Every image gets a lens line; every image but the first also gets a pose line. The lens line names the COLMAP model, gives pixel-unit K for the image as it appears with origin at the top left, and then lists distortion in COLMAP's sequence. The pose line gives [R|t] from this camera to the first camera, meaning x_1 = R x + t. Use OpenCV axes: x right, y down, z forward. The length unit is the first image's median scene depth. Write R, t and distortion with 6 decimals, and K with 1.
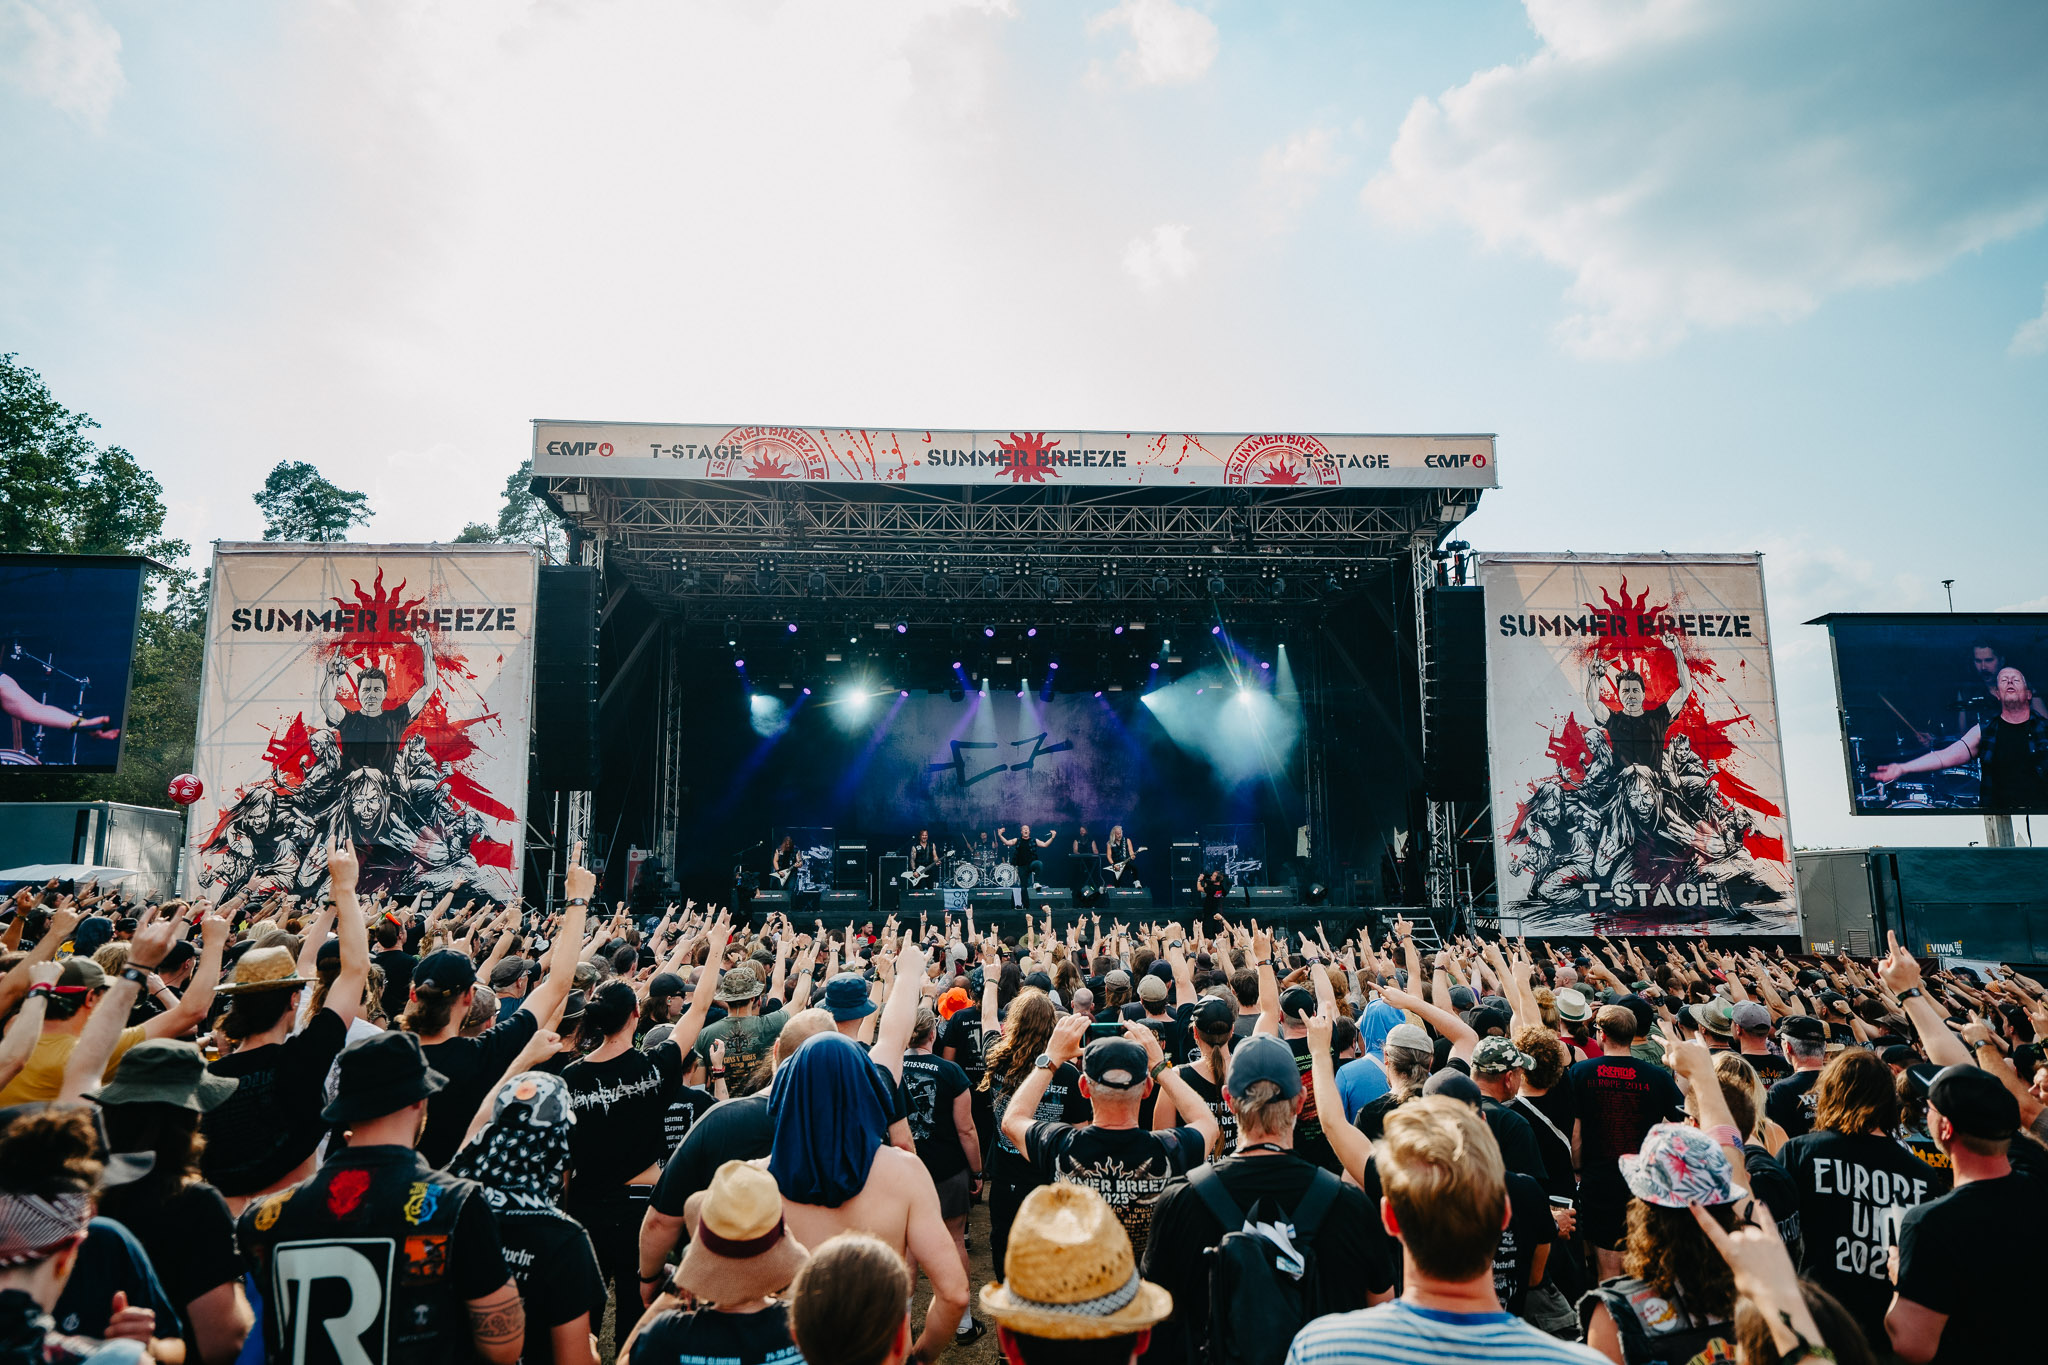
lens RADIAL K [[1364.0, 0, 1031.1], [0, 1364.0, 670.5], [0, 0, 1]] dist [0.007929, 0.002898]
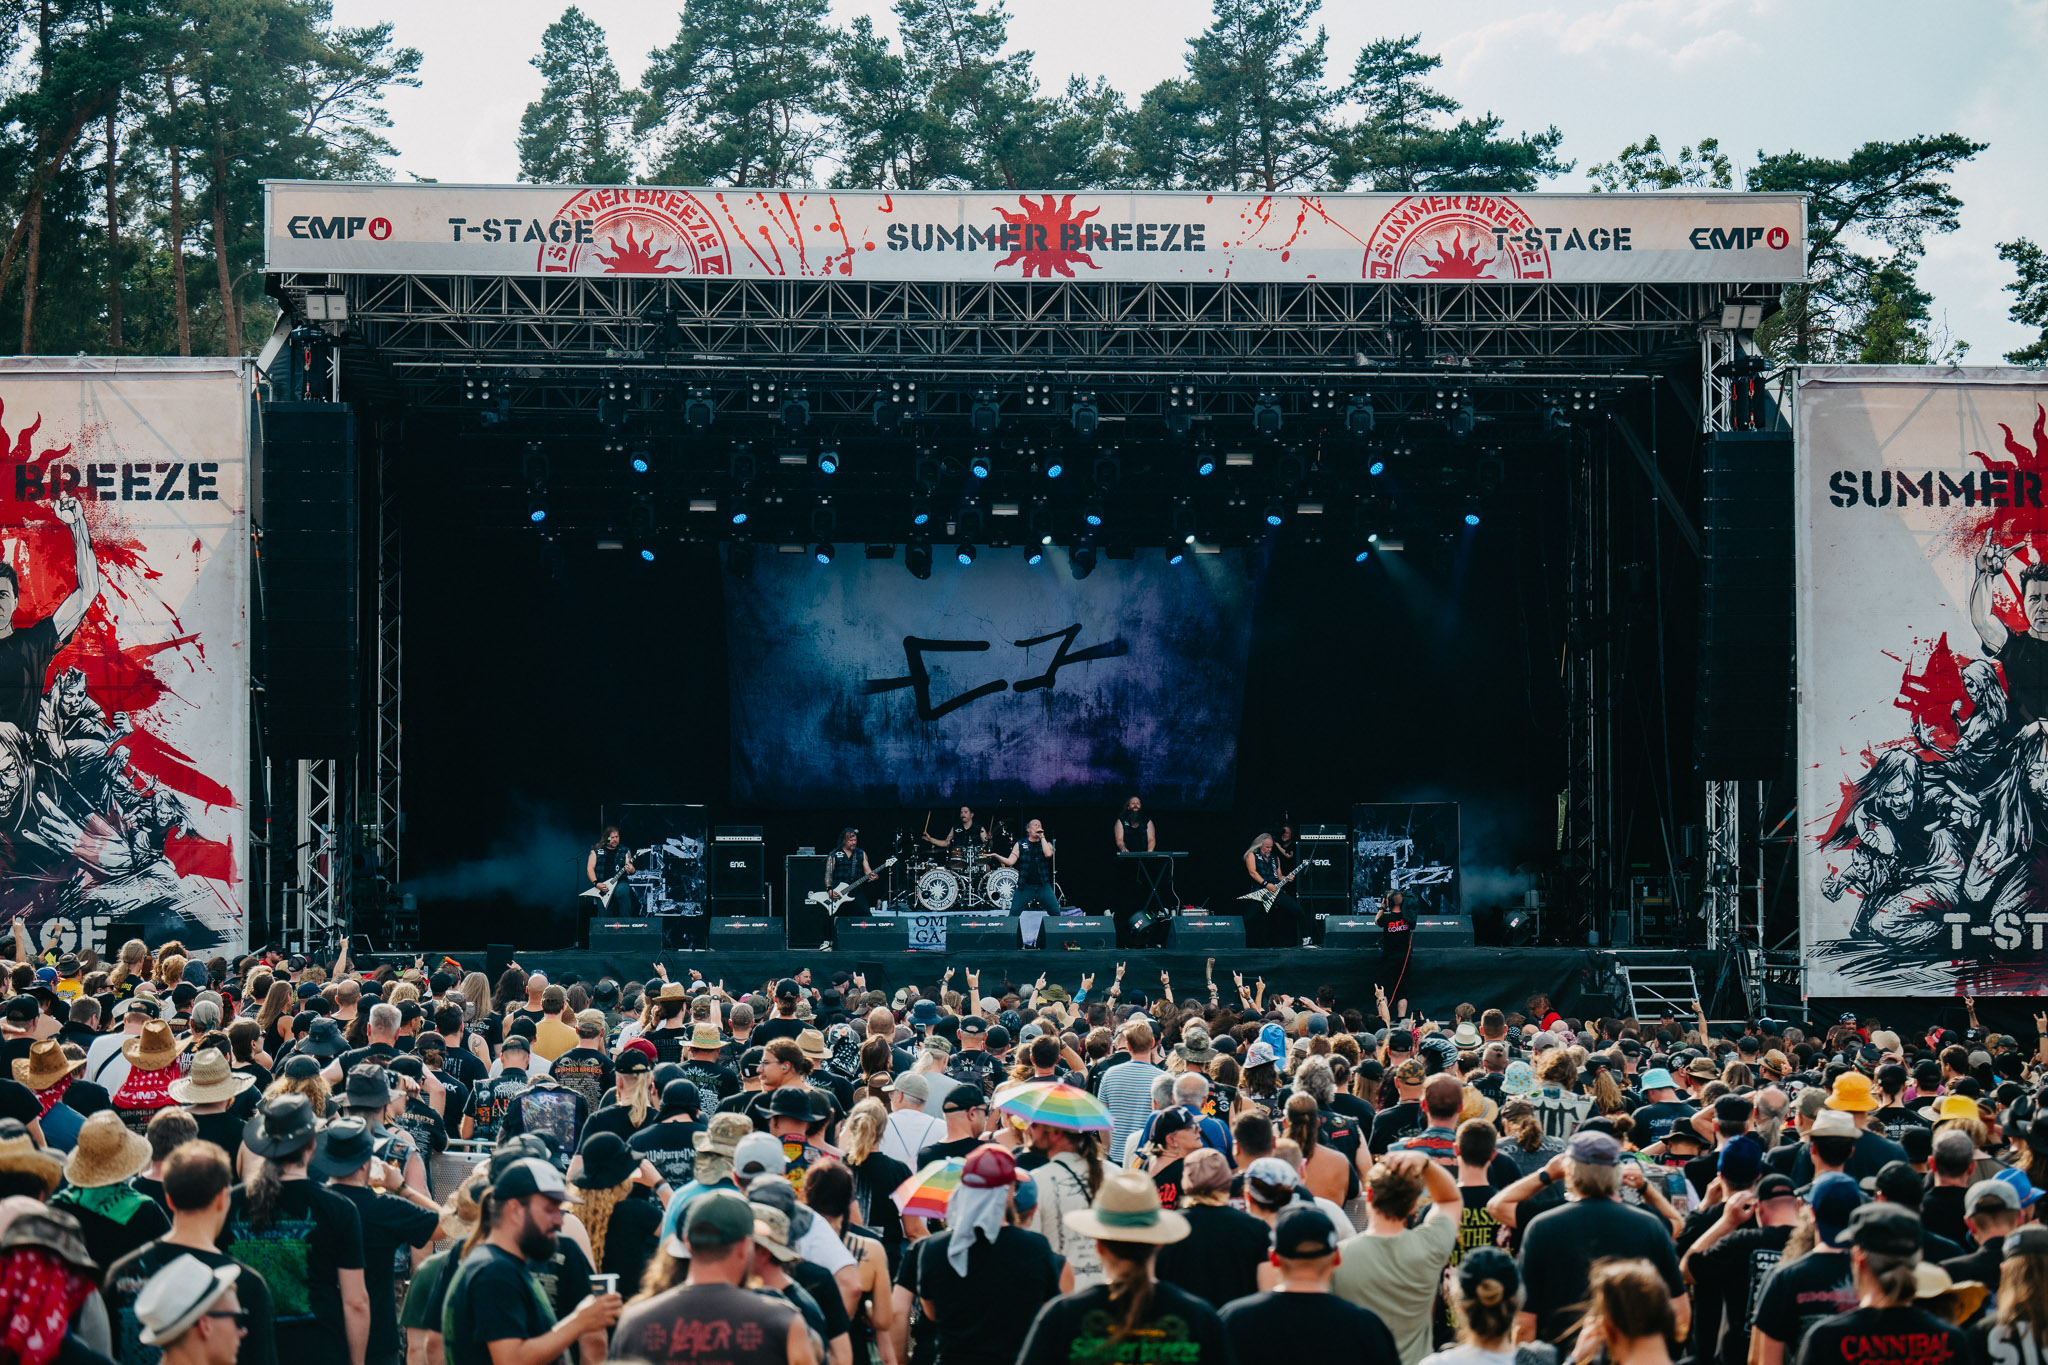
lens RADIAL K [[4151.1, 0, 1023.3], [0, 4151.1, 684.5], [0, 0, 1]] dist [-0.039457, 0.000000]
pose [[0.999939, 0.005906, -0.009332, 0.005222], [-0.004790, 0.993315, 0.115336, -0.161335], [0.009951, -0.115284, 0.993283, -0.855626]]
